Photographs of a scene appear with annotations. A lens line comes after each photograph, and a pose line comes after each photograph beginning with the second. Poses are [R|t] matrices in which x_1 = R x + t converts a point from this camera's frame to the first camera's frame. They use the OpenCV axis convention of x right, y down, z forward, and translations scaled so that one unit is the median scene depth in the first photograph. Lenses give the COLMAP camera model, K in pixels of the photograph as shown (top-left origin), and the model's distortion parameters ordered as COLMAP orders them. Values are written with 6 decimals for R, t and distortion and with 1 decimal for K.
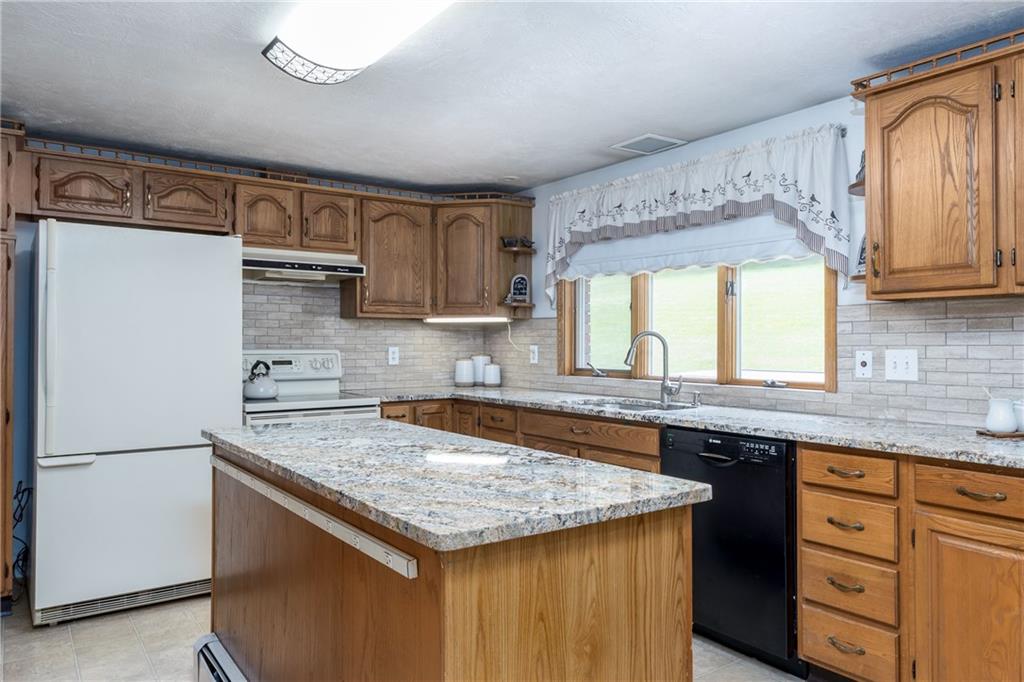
lens RADIAL K [[704.7, 0, 512.0], [0, 704.7, 341.0], [0, 0, 1]] dist [0.003060, 0.001021]
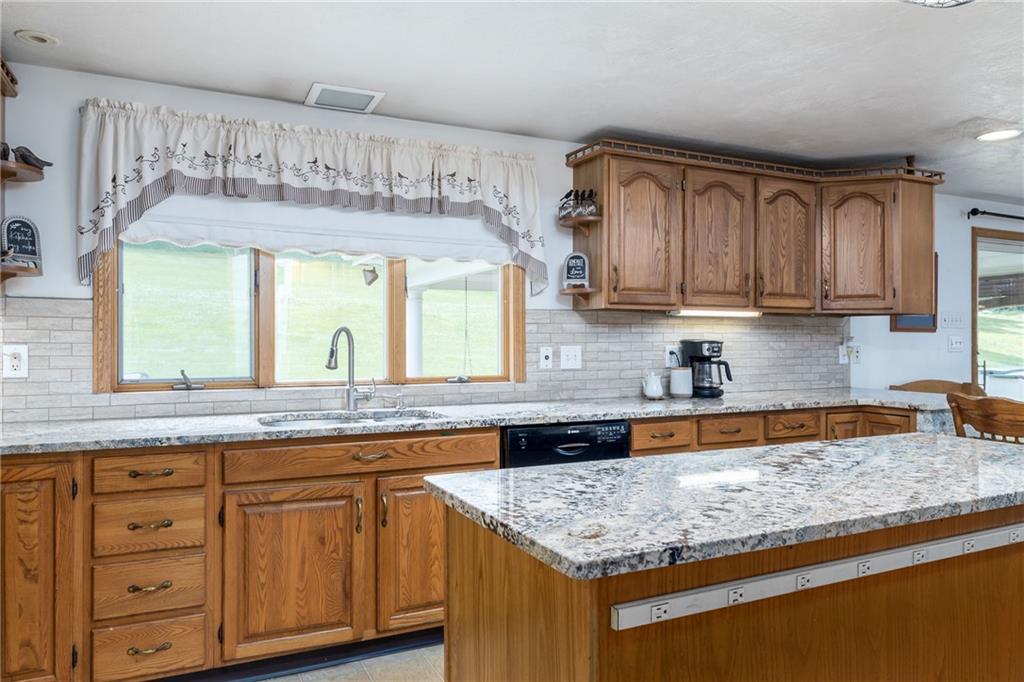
lens RADIAL K [[704.7, 0, 512.0], [0, 704.7, 341.0], [0, 0, 1]] dist [0.003060, 0.001021]
pose [[0.174434, -0.002268, 0.984666, -0.753463], [-0.003671, 0.999989, 0.002953, 0.000046], [-0.984662, -0.004130, 0.174424, 0.857630]]
